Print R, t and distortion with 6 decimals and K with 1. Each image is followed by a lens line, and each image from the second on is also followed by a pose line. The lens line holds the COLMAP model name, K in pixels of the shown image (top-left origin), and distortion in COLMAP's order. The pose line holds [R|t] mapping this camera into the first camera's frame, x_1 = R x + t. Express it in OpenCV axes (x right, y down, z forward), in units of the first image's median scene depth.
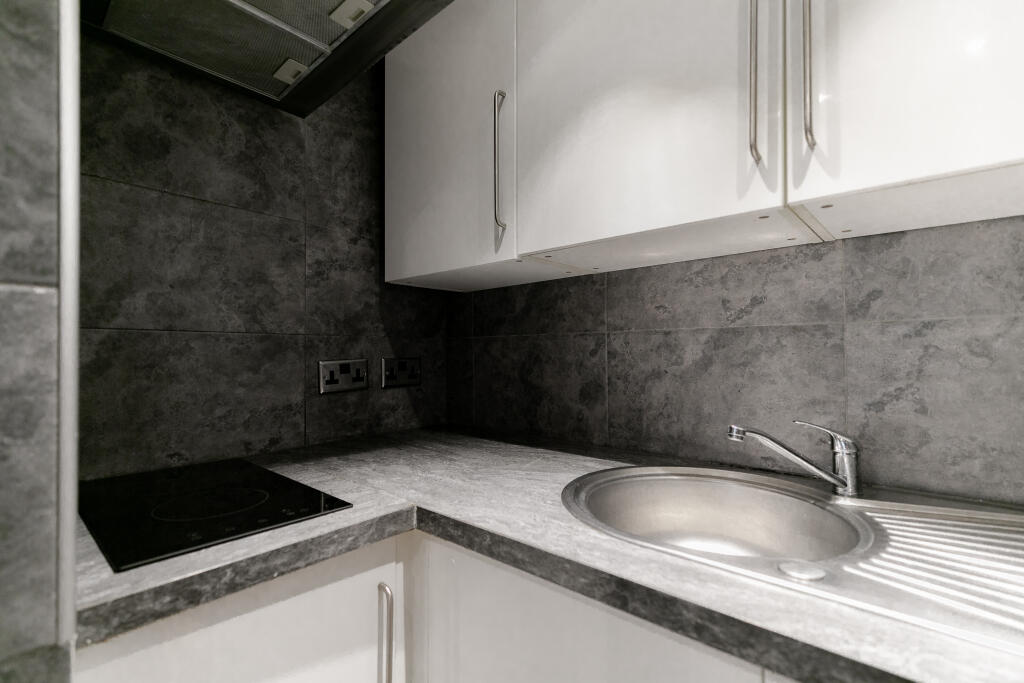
lens RADIAL K [[462.2, 0, 514.6], [0, 462.2, 345.3], [0, 0, 1]] dist [0.002334, 0.000351]
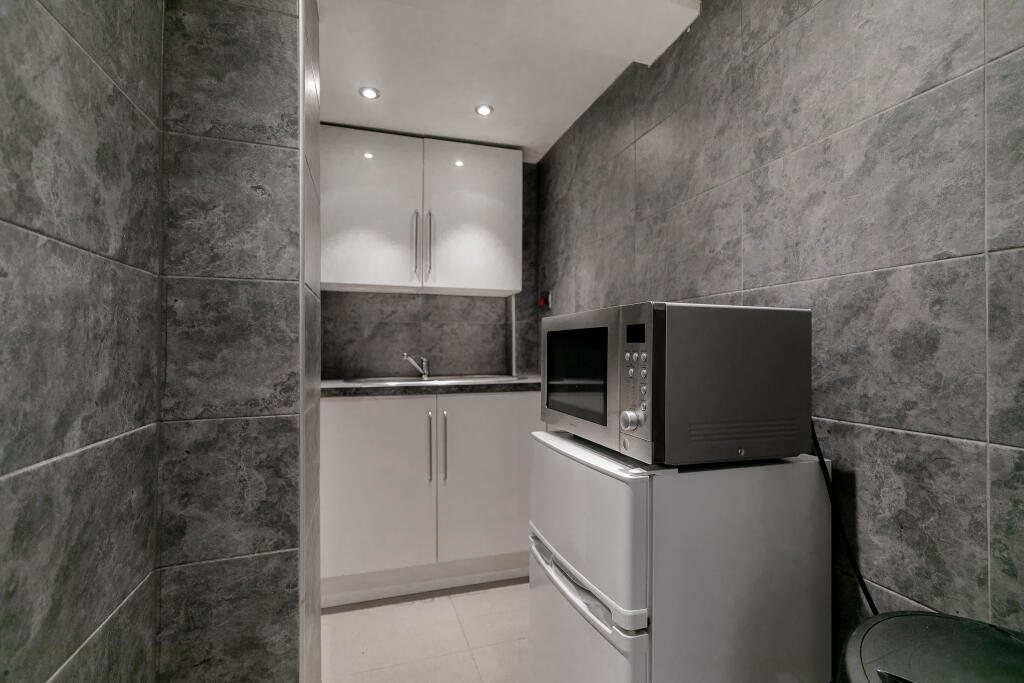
lens RADIAL K [[470.6, 0, 516.5], [0, 470.6, 344.1], [0, 0, 1]] dist [0.000176, 0.000145]
pose [[0.505295, 0.012012, 0.862863, -1.491518], [-0.016173, 0.999859, -0.004448, 0.088845], [-0.862795, -0.011708, 0.505418, -0.984713]]
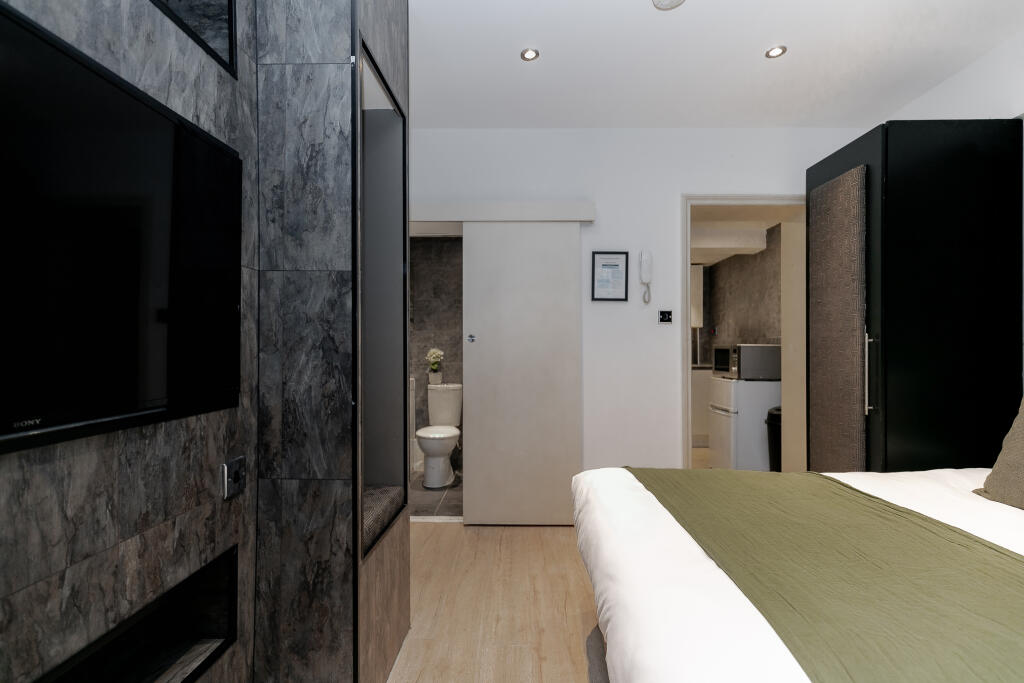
lens RADIAL K [[470.6, 0, 516.5], [0, 470.6, 344.1], [0, 0, 1]] dist [0.000176, 0.000145]
pose [[0.764592, 0.006425, 0.644483, -4.986079], [-0.010710, 0.999939, 0.002738, 0.002408], [-0.644426, -0.008995, 0.764614, -2.783490]]
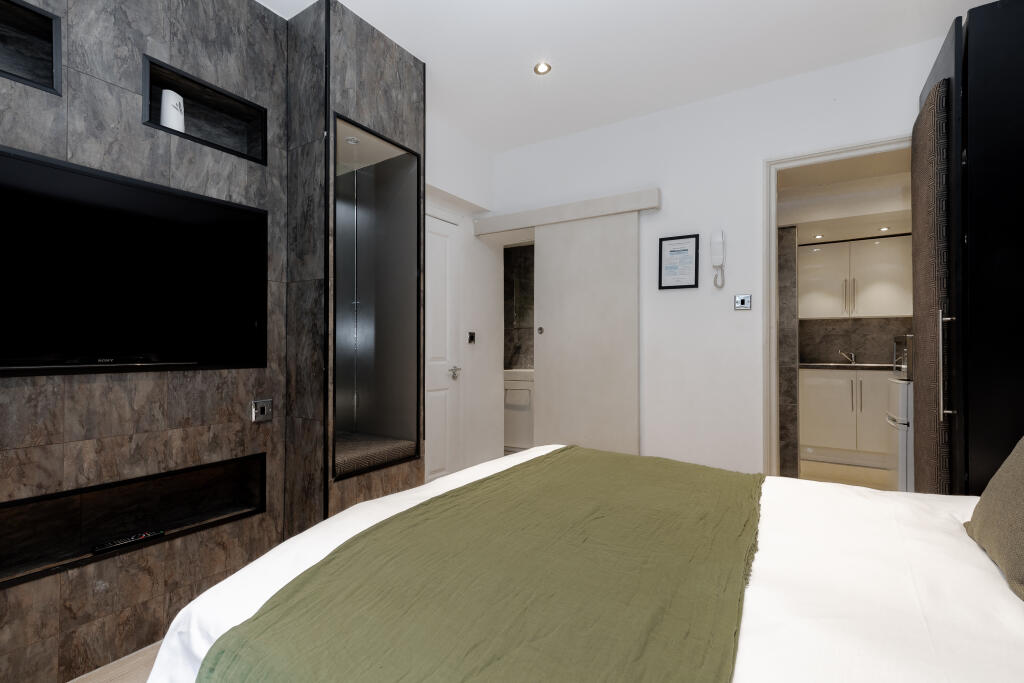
lens RADIAL K [[462.2, 0, 514.6], [0, 462.2, 345.3], [0, 0, 1]] dist [0.002334, 0.000351]
pose [[0.987430, 0.005856, 0.157946, -3.872831], [-0.007105, 0.999948, 0.007340, 0.068261], [-0.157895, -0.008370, 0.987420, -3.577722]]
